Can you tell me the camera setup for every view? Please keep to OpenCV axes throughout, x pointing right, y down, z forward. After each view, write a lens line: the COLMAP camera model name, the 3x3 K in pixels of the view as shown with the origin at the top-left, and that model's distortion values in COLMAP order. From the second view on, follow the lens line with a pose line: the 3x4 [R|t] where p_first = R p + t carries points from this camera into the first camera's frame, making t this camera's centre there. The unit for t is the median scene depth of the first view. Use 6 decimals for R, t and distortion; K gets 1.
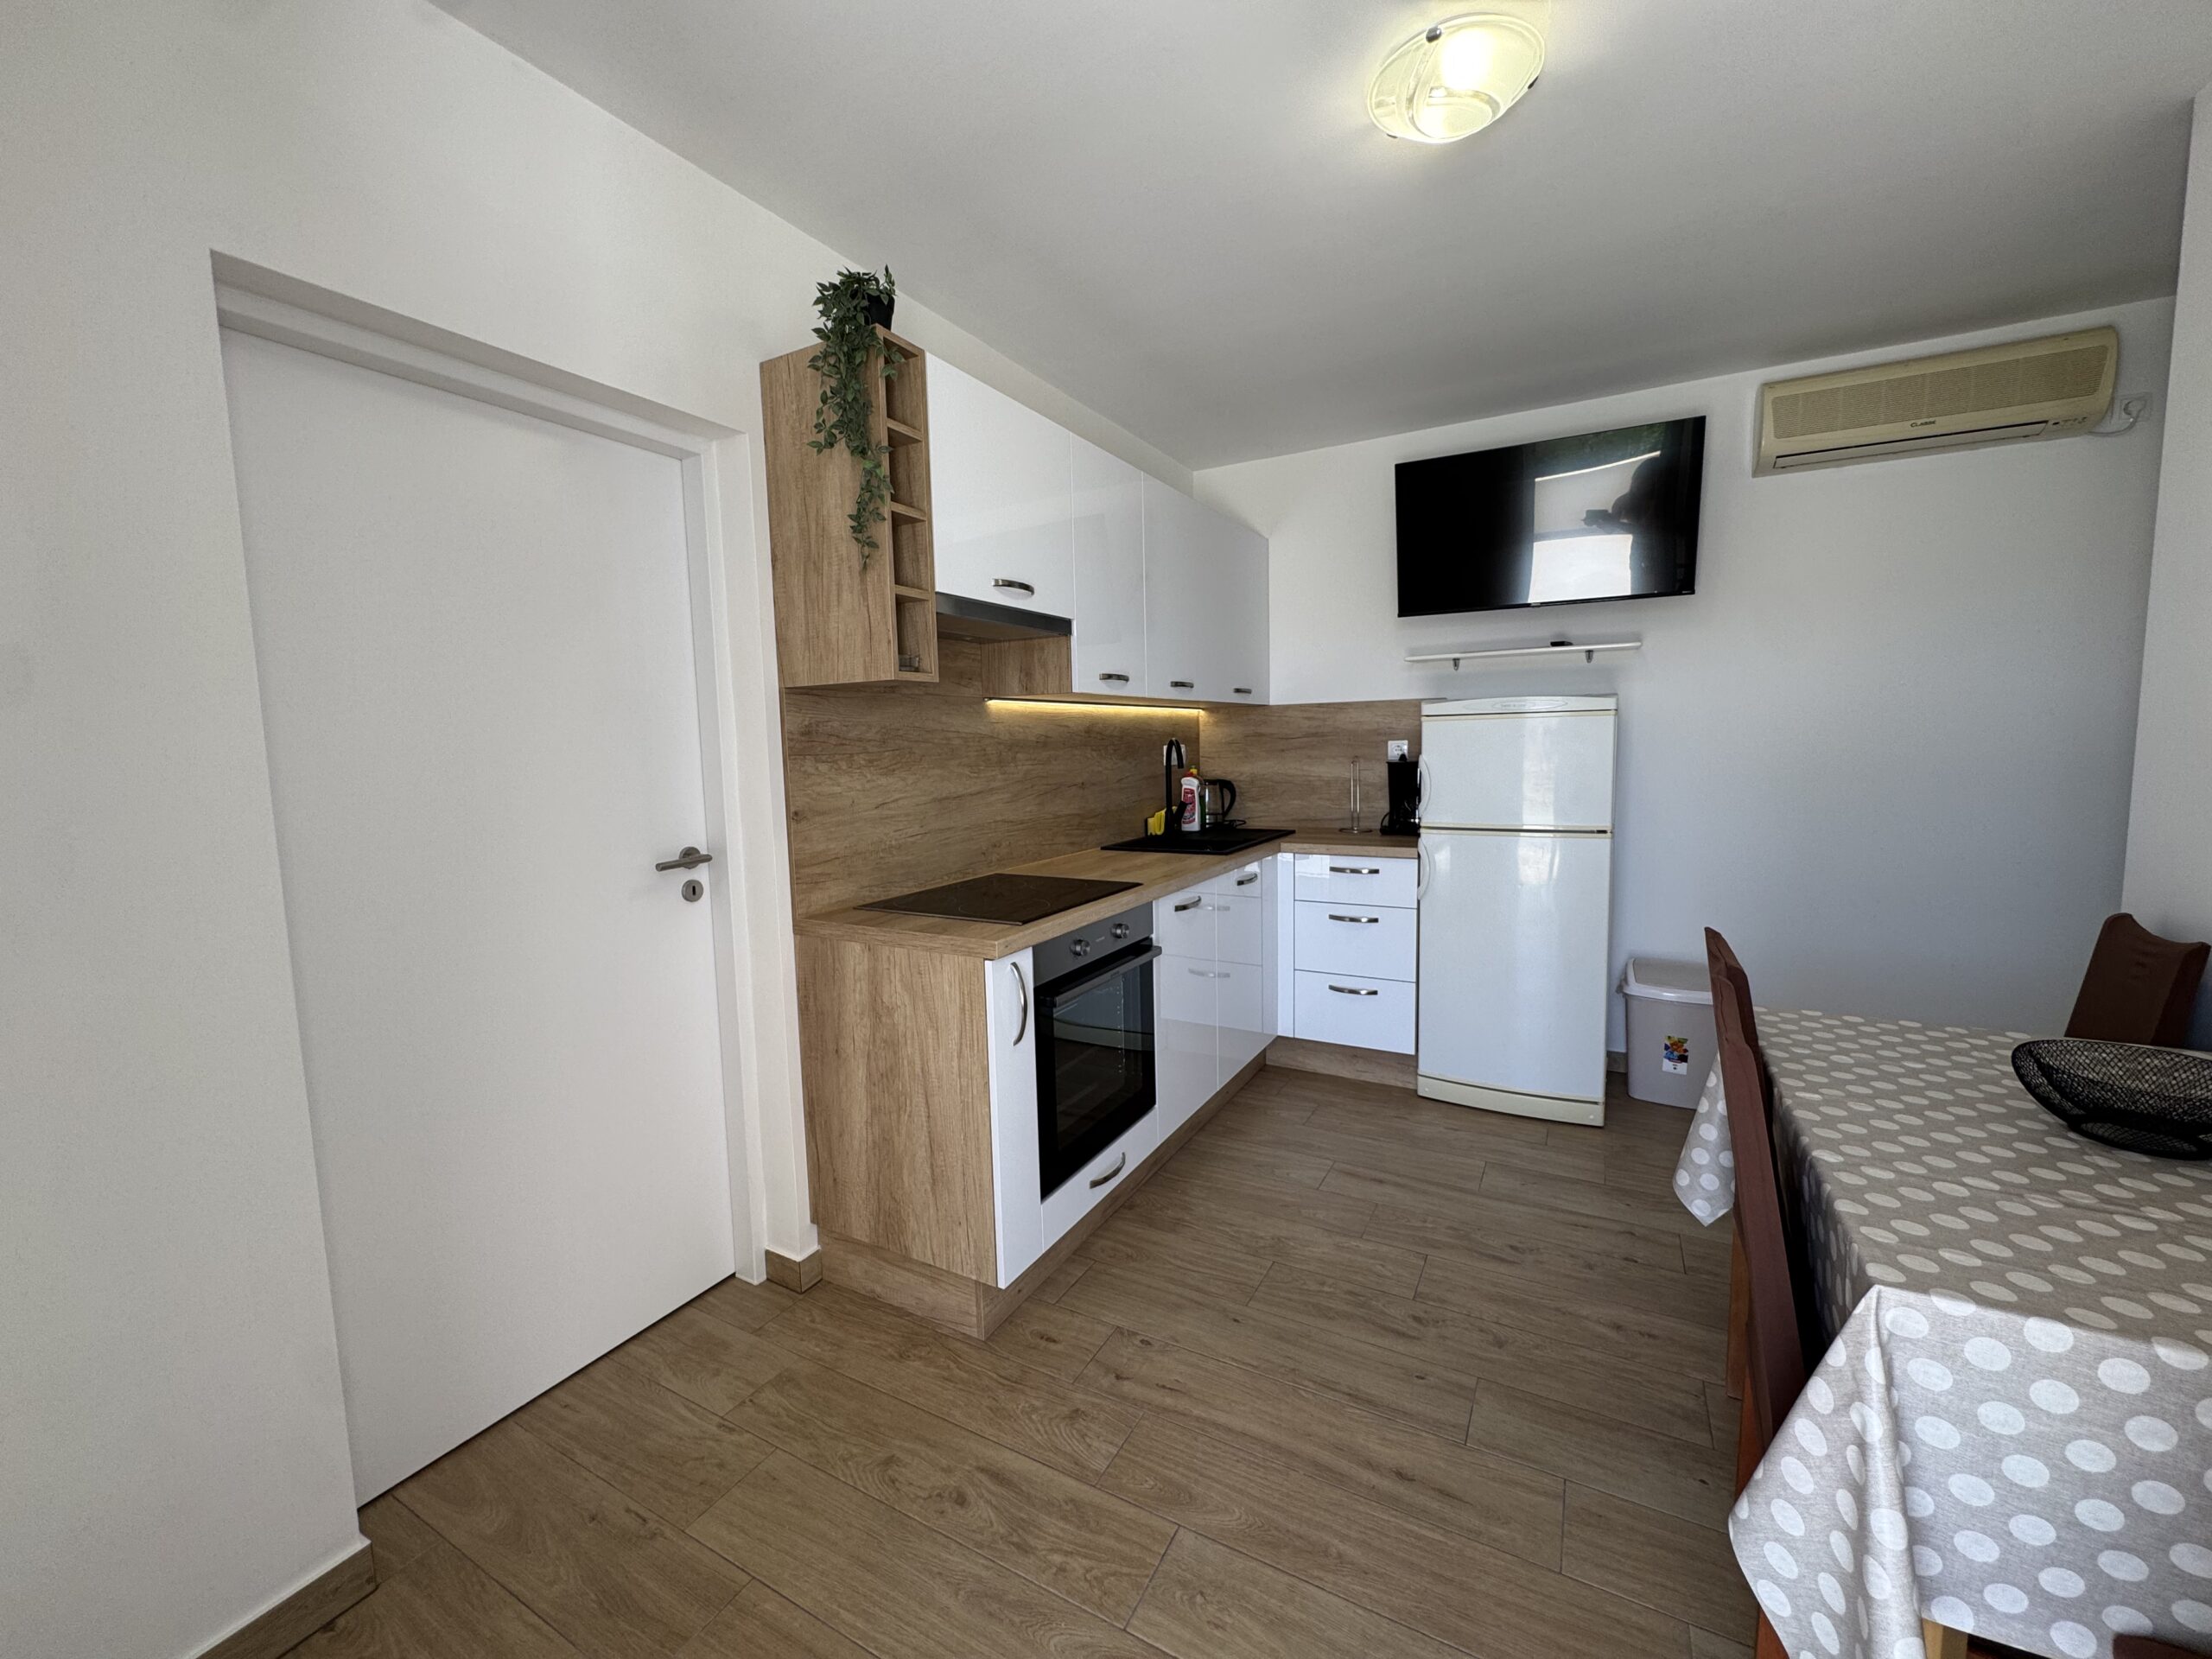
lens RADIAL K [[888.8, 0, 1103.9], [0, 888.8, 836.0], [0, 0, 1]] dist [0.001646, 0.000043]
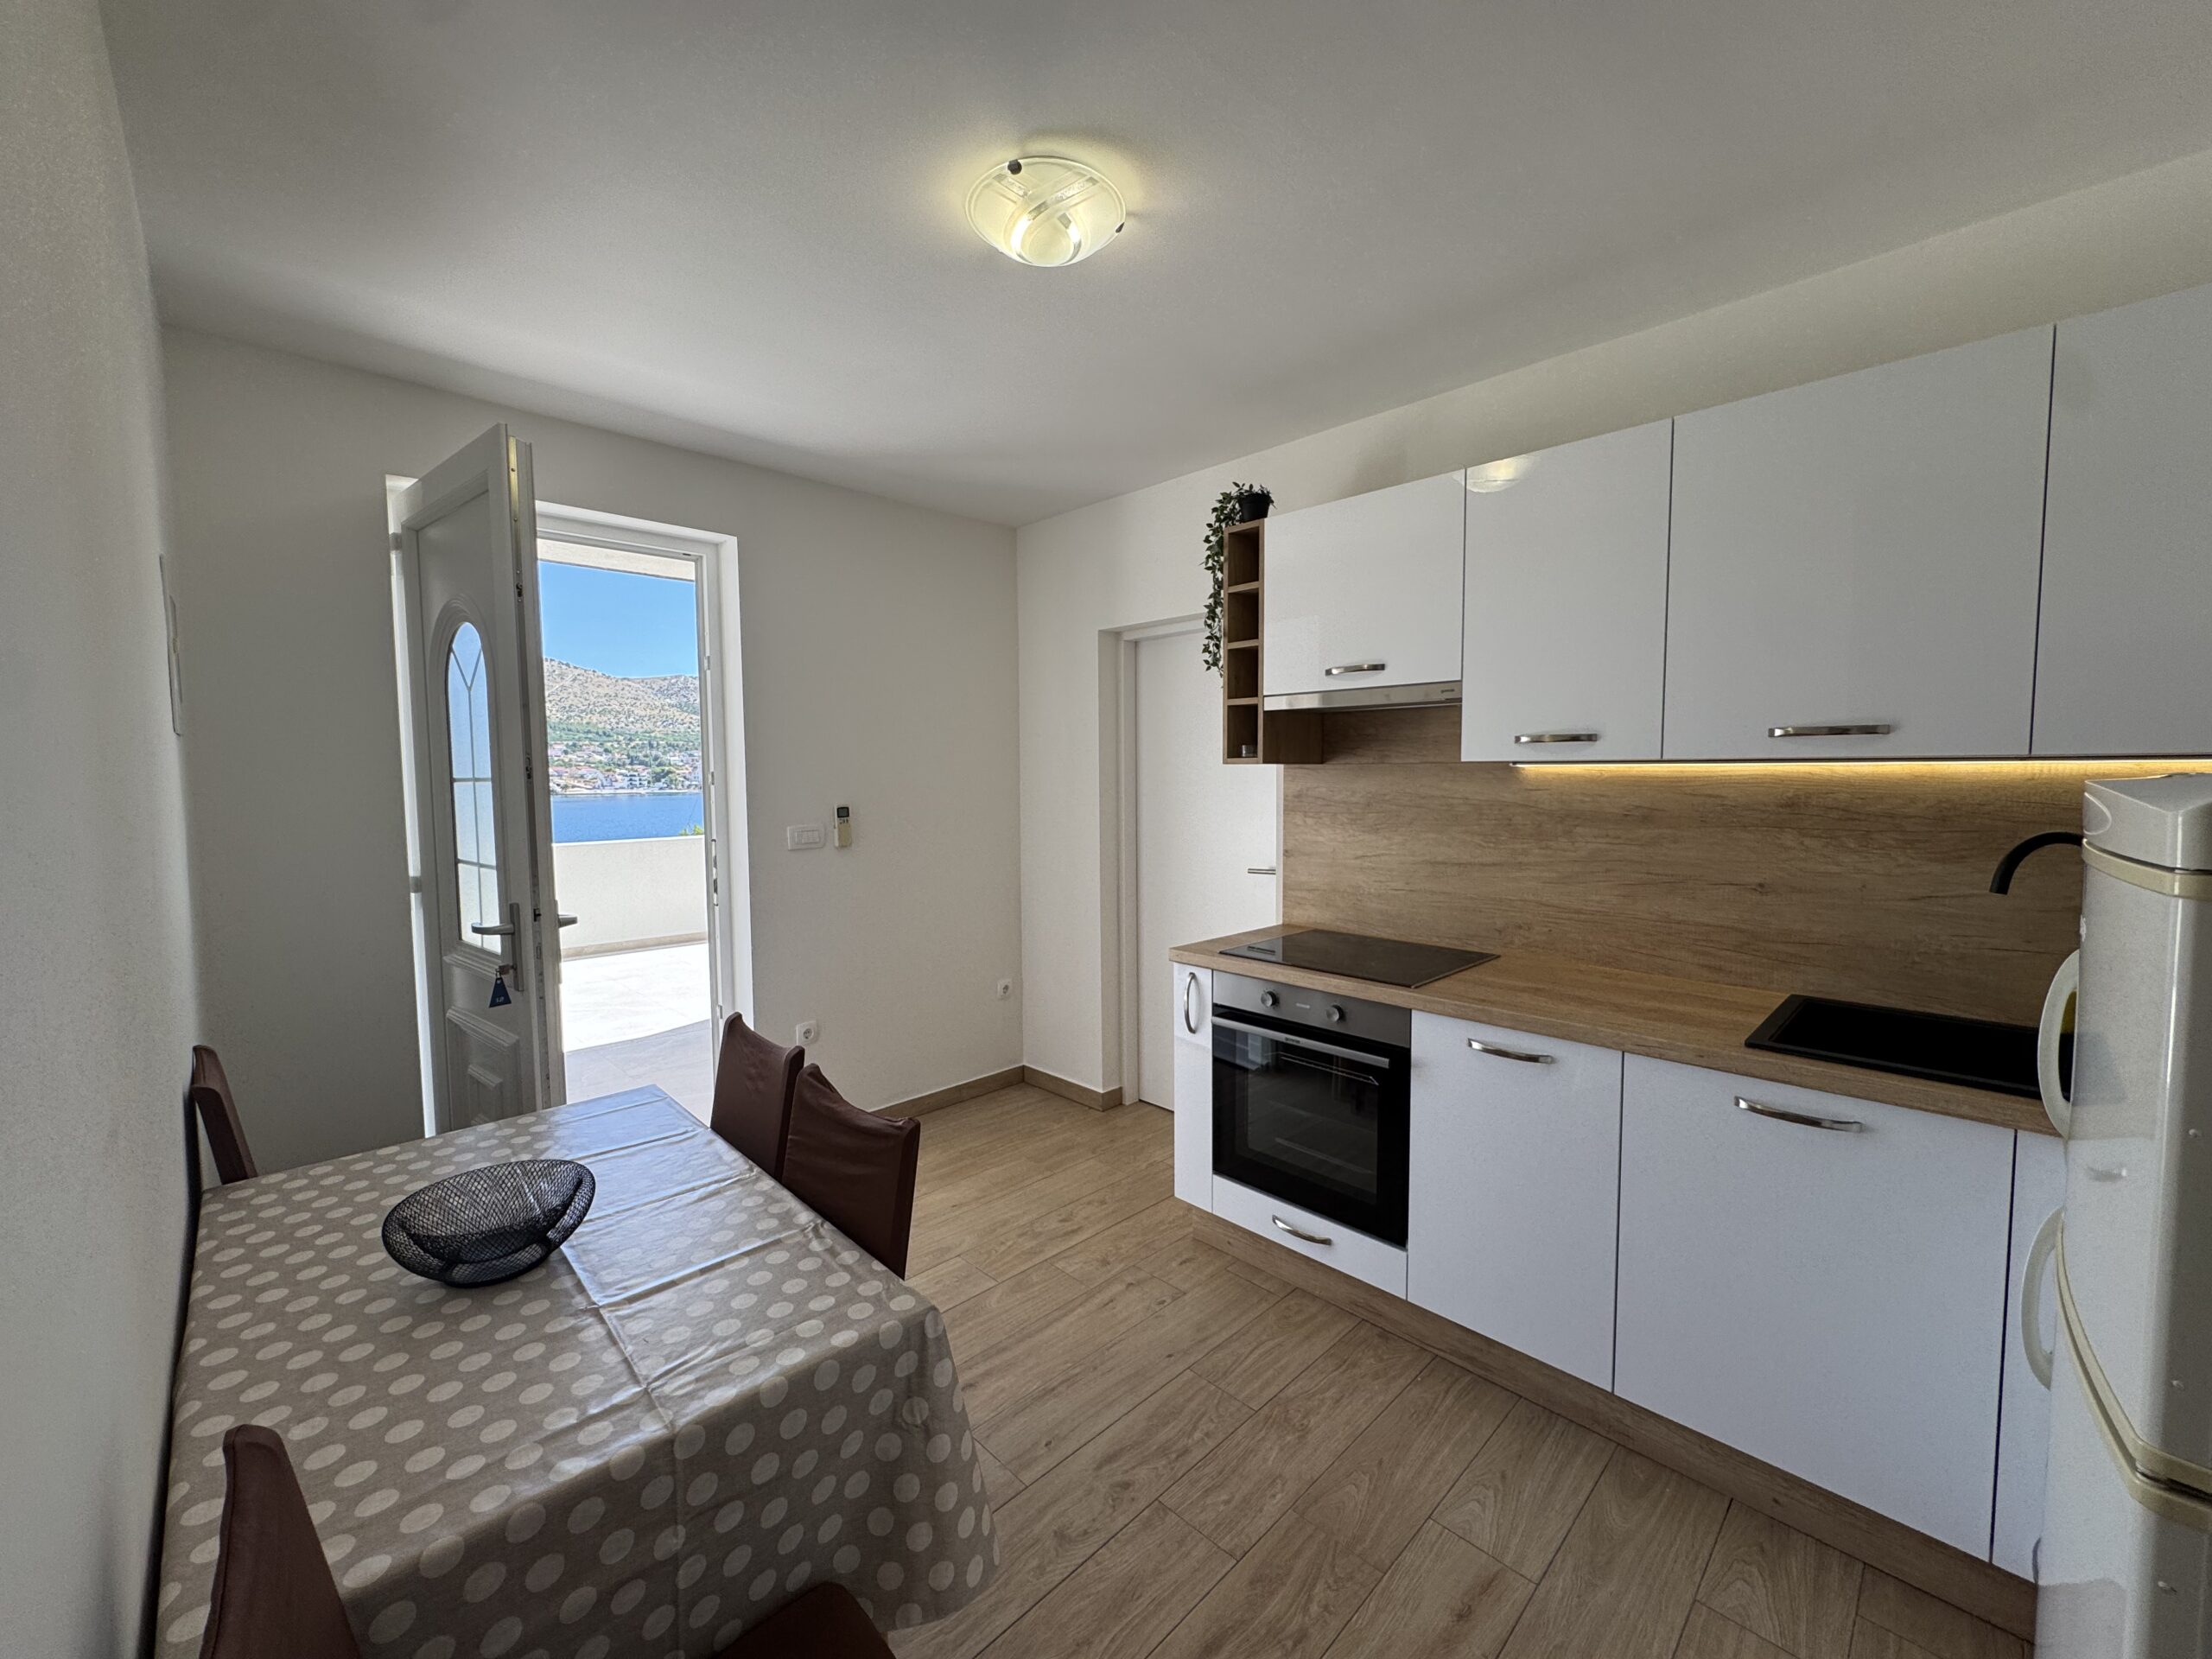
lens RADIAL K [[888.8, 0, 1102.7], [0, 888.8, 823.7], [0, 0, 1]] dist [0.001646, 0.000043]
pose [[-0.284960, 0.088838, -0.954414, 0.956926], [-0.083469, 0.989614, 0.117036, -0.183446], [0.954898, 0.113015, -0.274585, 0.950395]]
